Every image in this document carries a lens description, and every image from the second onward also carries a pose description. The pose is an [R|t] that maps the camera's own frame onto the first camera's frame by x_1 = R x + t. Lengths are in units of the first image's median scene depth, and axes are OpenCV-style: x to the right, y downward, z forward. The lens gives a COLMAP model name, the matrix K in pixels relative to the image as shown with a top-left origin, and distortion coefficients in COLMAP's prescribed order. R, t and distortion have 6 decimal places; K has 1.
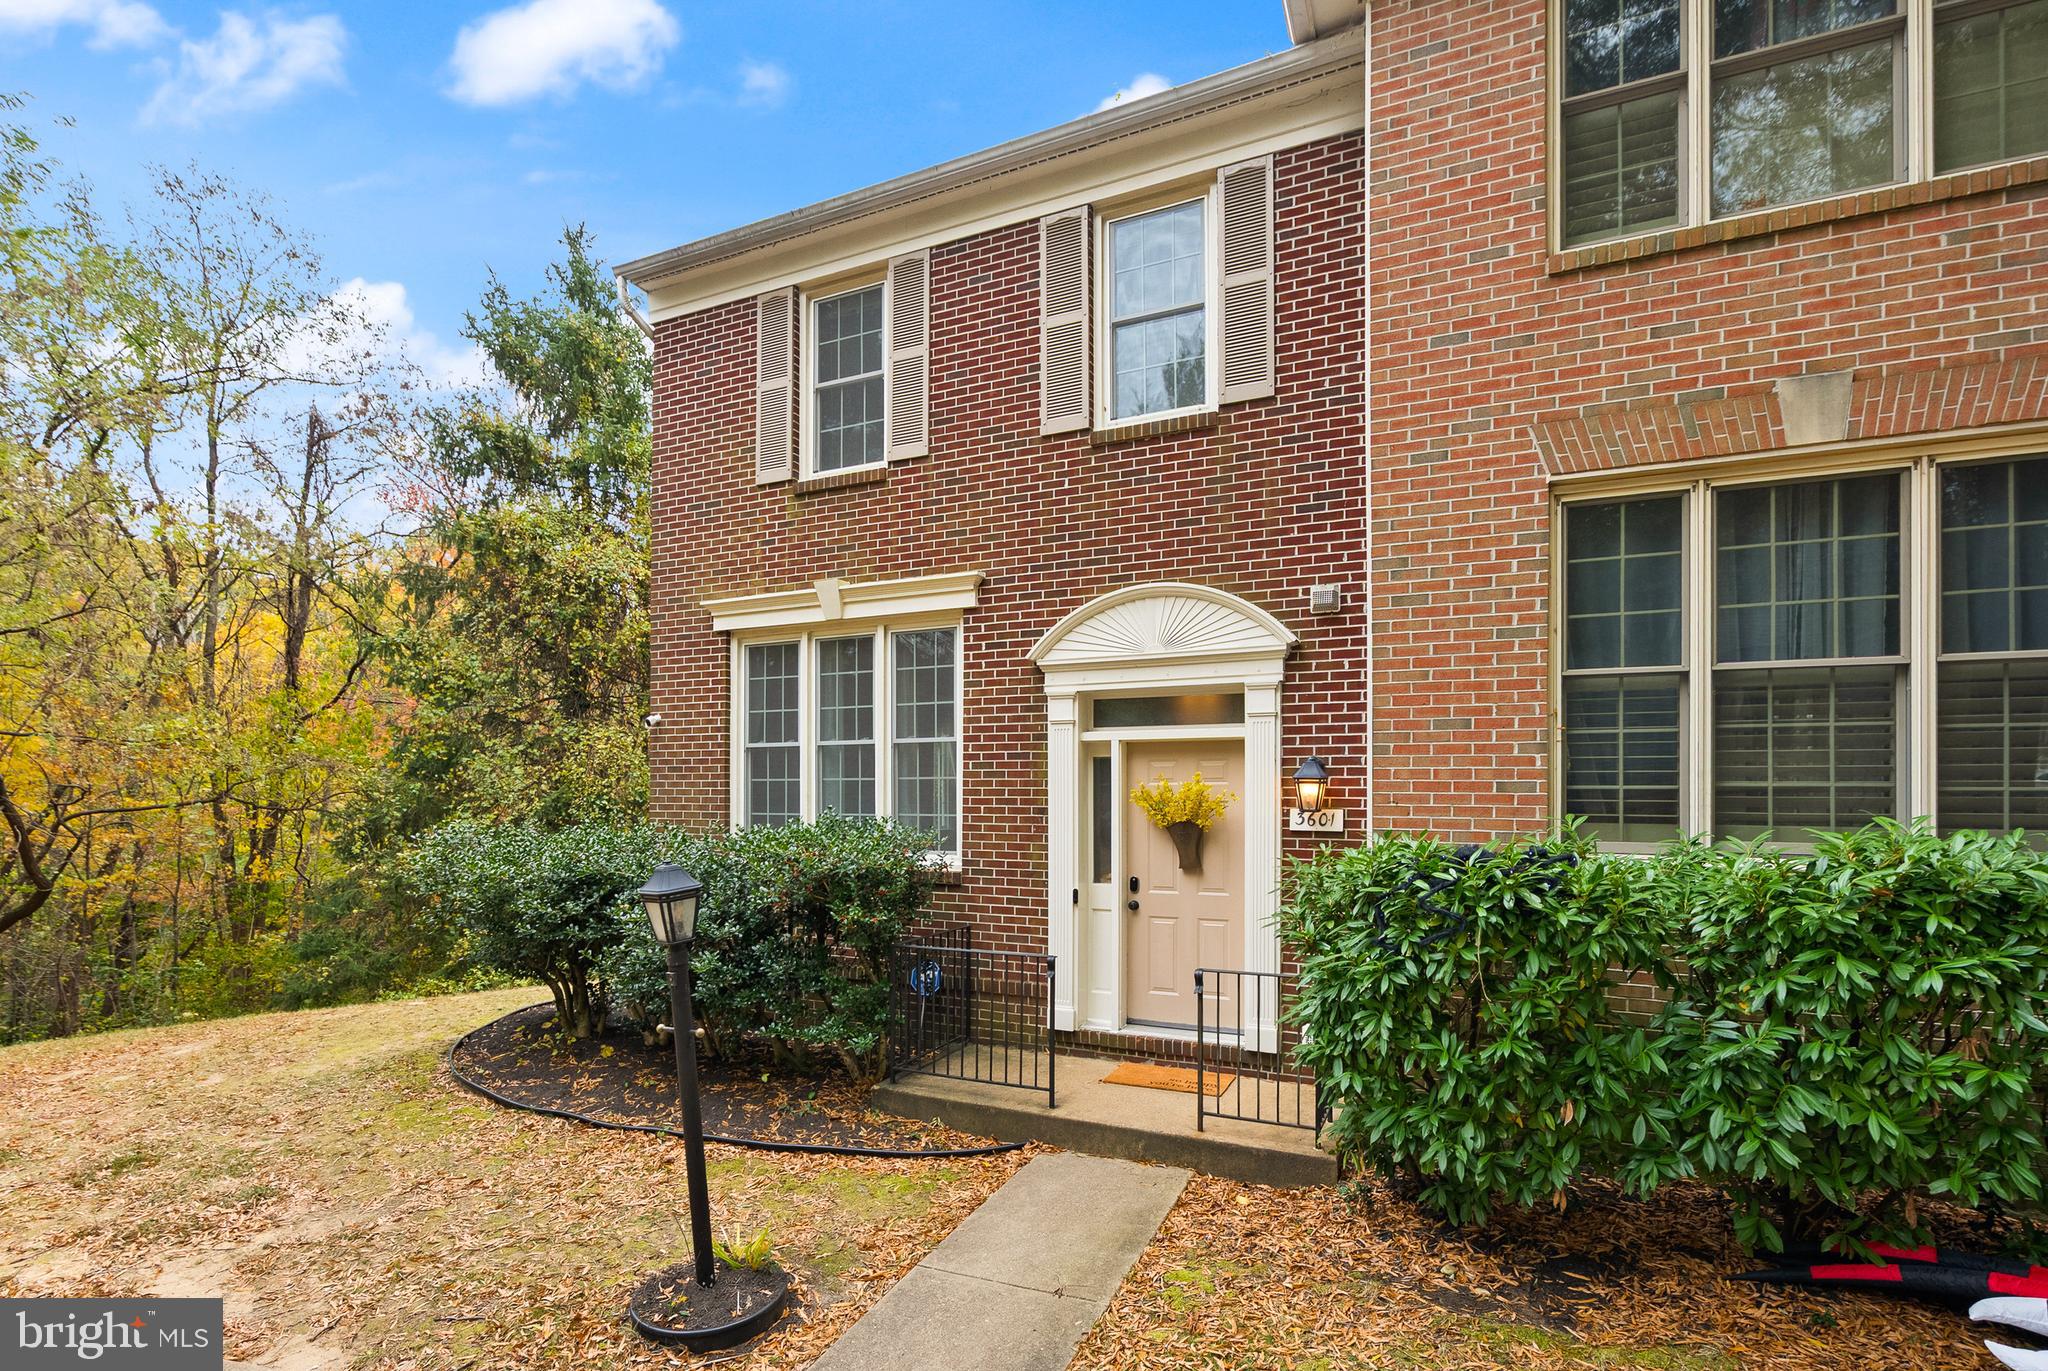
lens RADIAL K [[946.0, 0, 1006.0], [0, 946.0, 788.9], [0, 0, 1]] dist [0.002166, -0.001609]
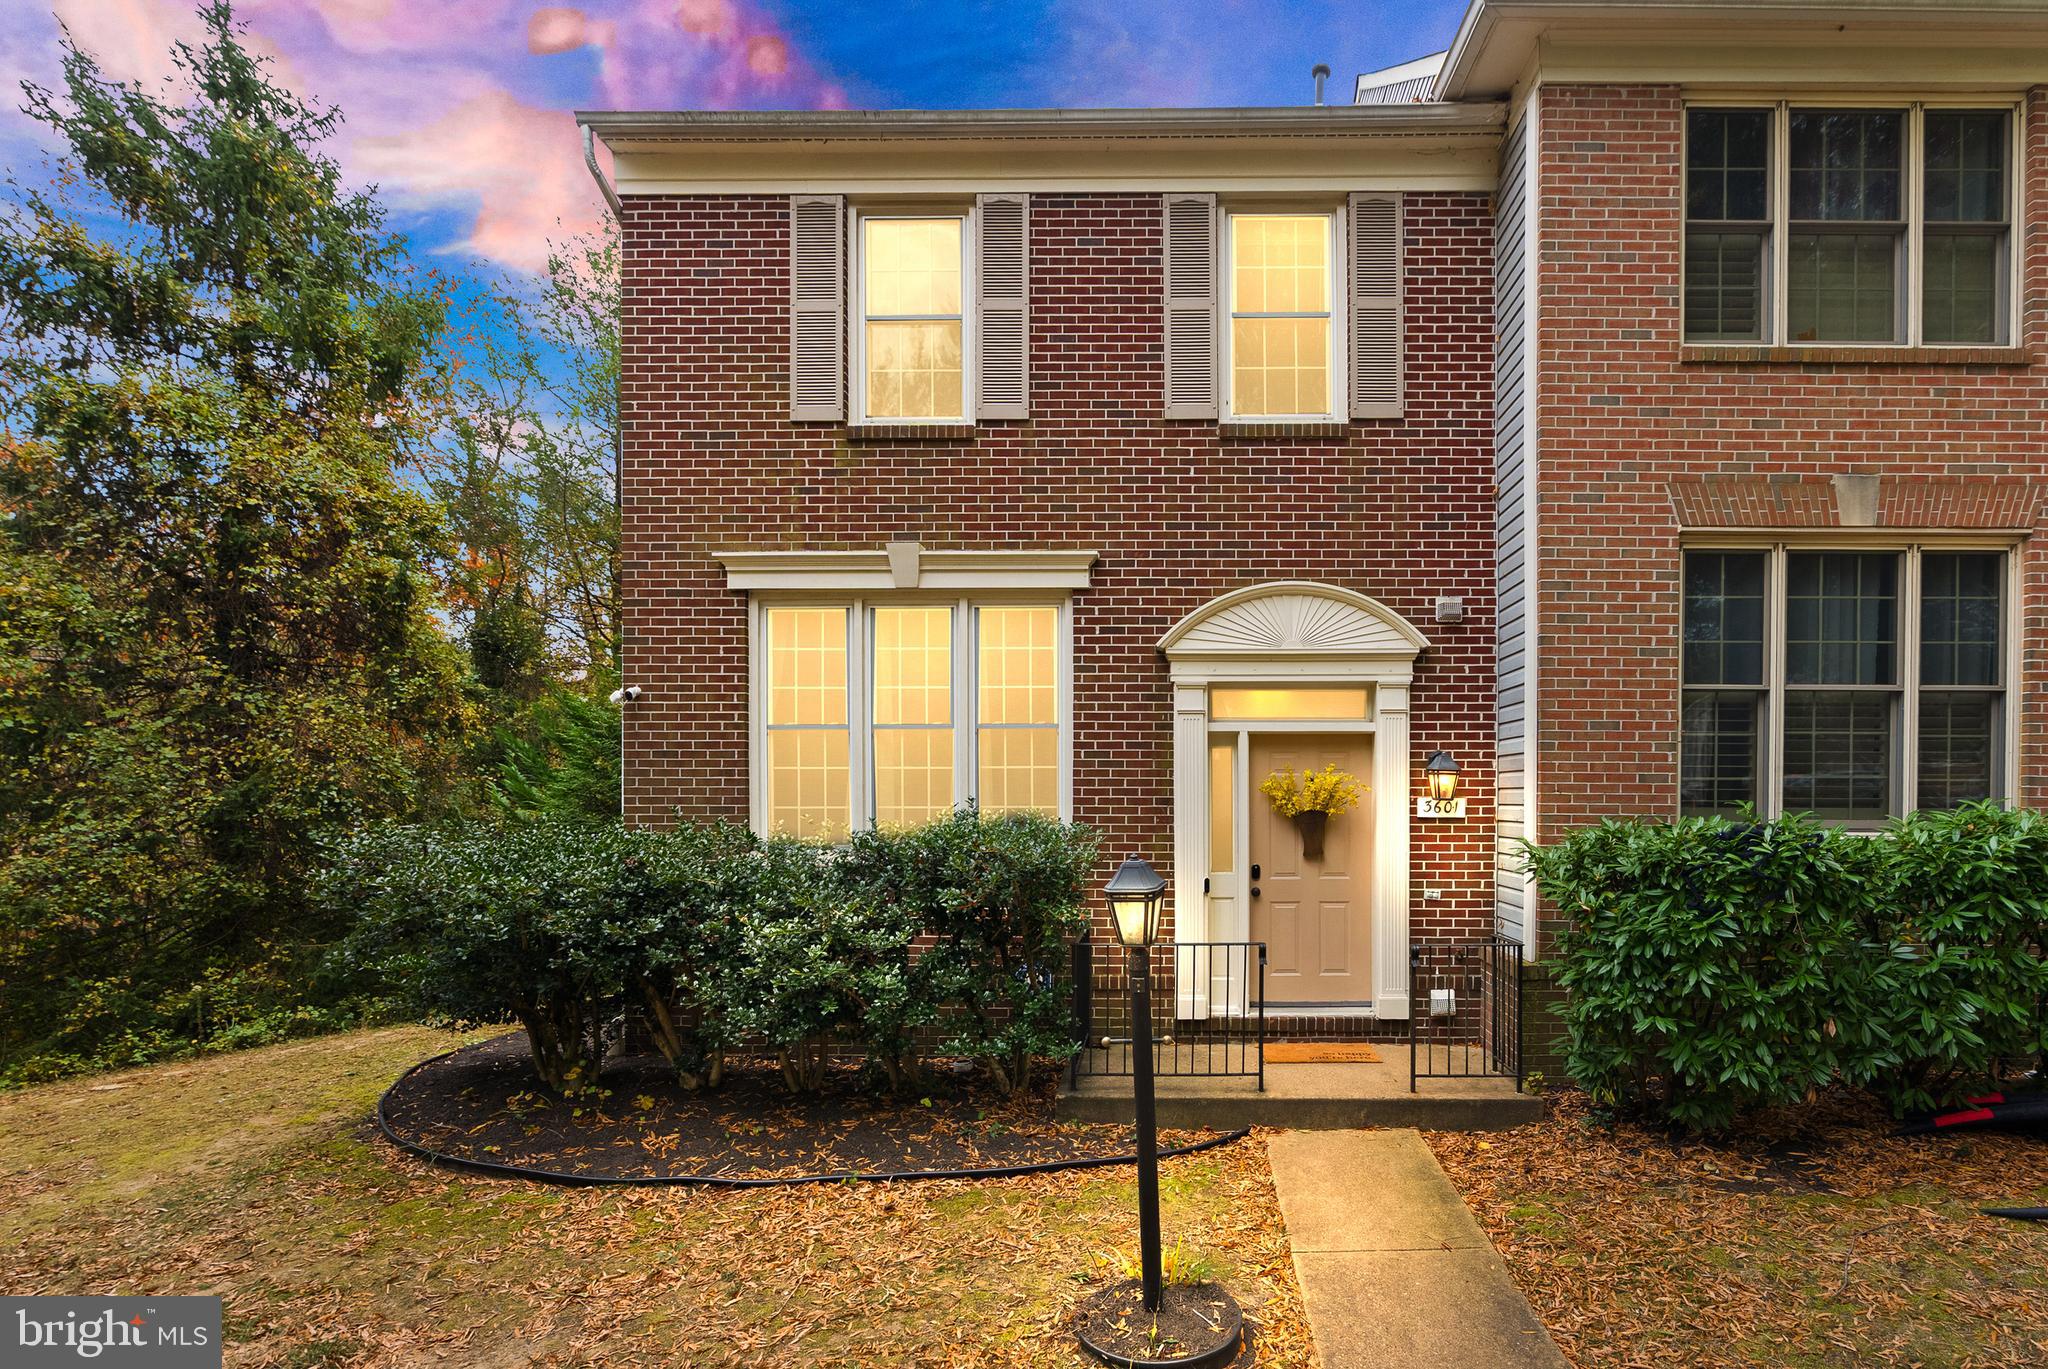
lens RADIAL K [[998.9, 0, 1031.6], [0, 998.9, 803.0], [0, 0, 1]] dist [0.001637, -0.001081]
pose [[0.914073, -0.006217, 0.405501, -0.578469], [-0.002498, 0.999777, 0.020961, 0.003911], [-0.405541, -0.020173, 0.913854, 0.114845]]
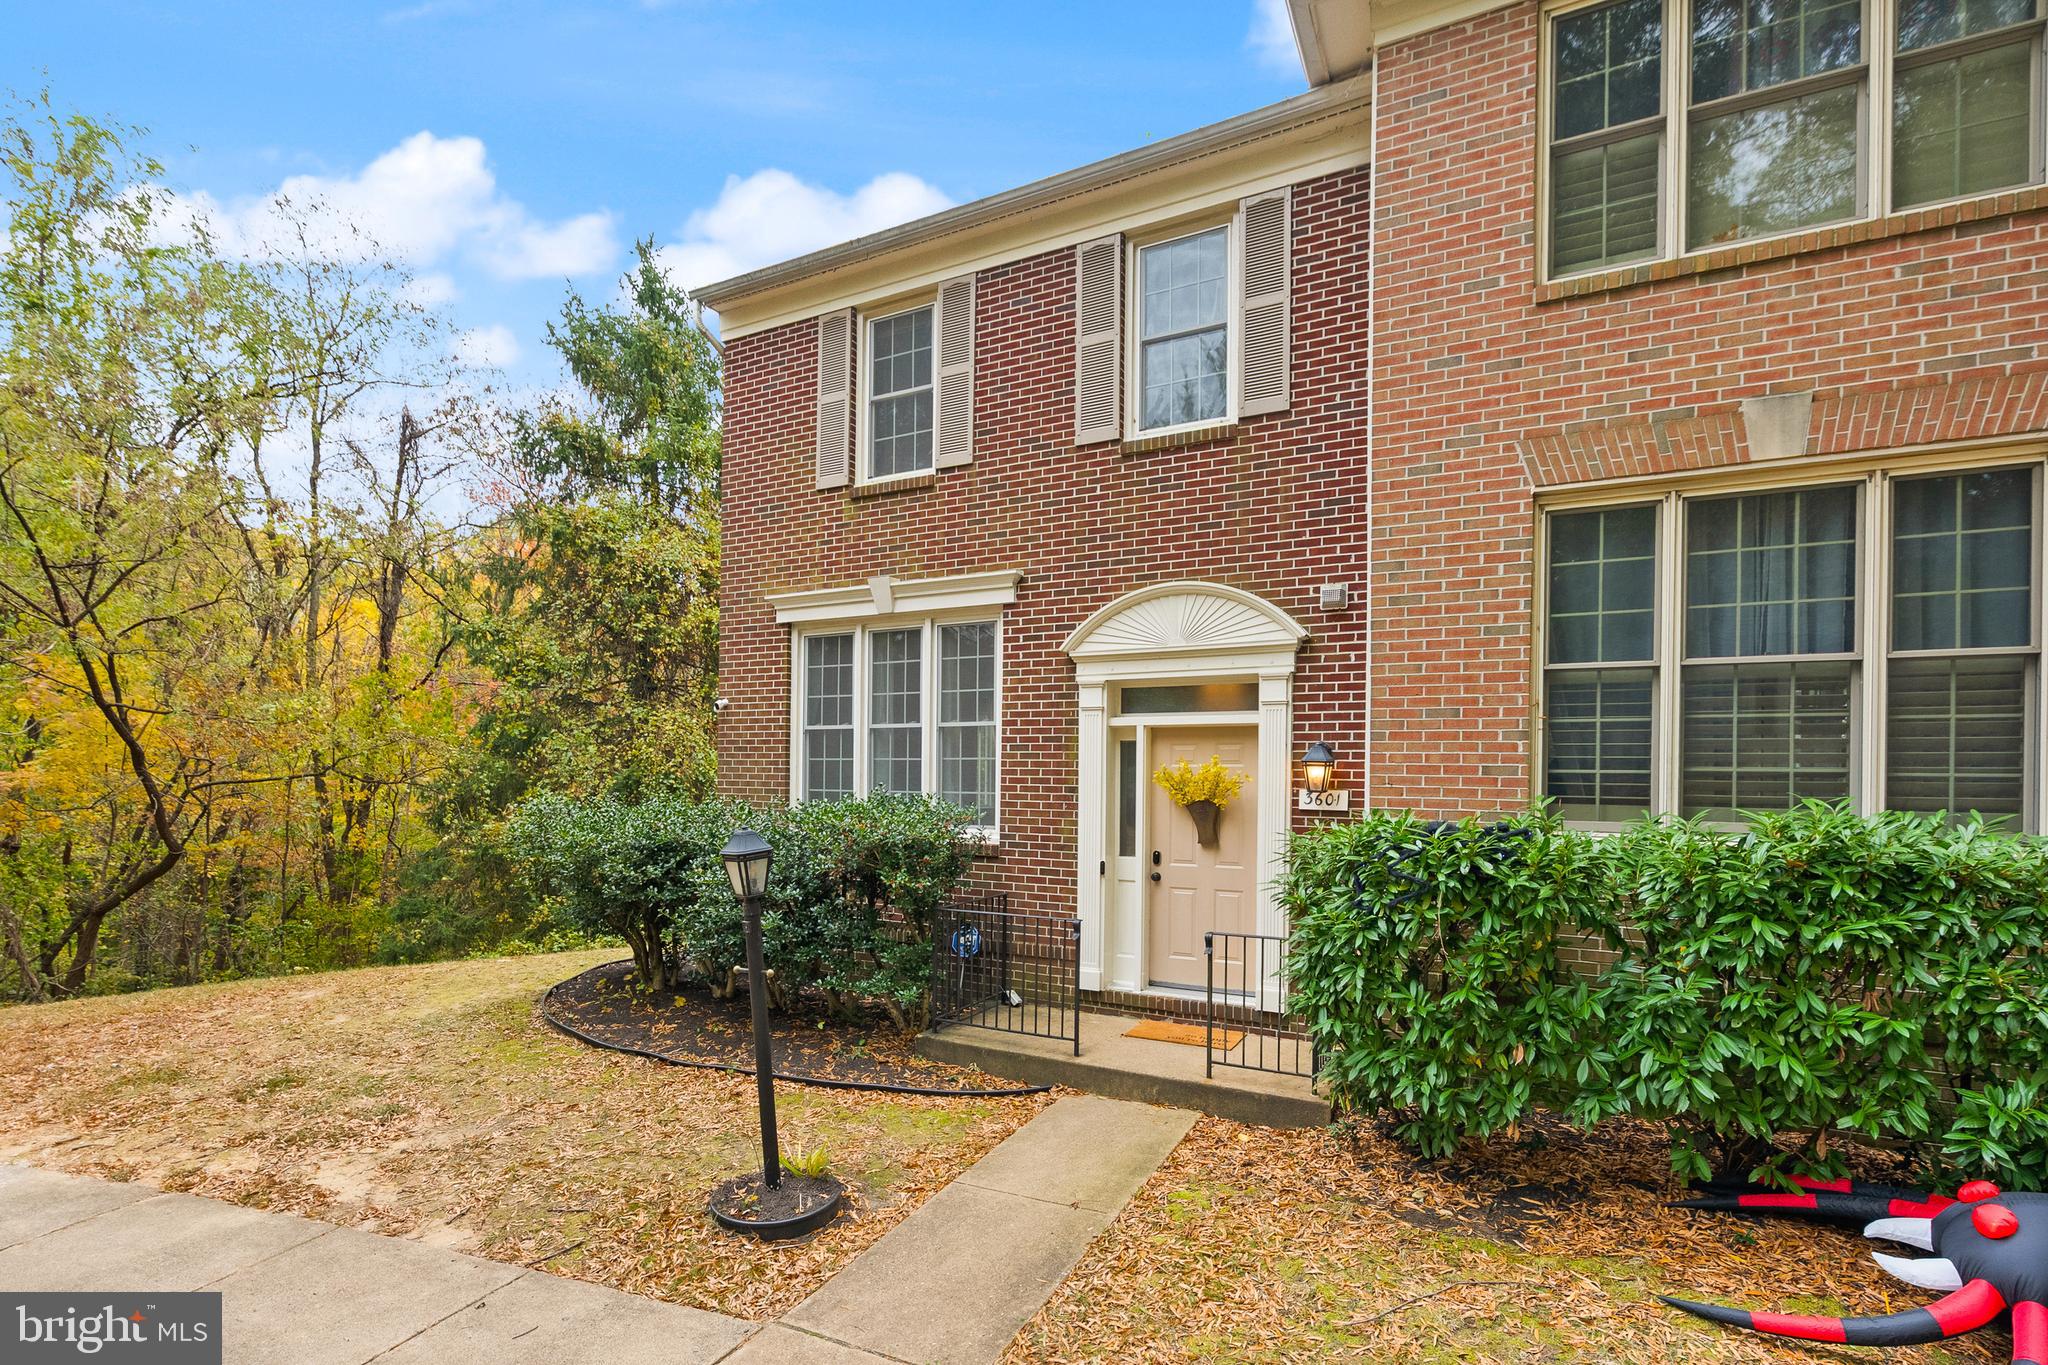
lens RADIAL K [[946.0, 0, 992.1], [0, 946.0, 774.5], [0, 0, 1]] dist [0.002166, -0.001609]
pose [[0.997922, 0.009942, -0.063665, 0.016135], [-0.009750, 0.999947, 0.003328, 0.003771], [0.063695, -0.002700, 0.997966, -0.107687]]
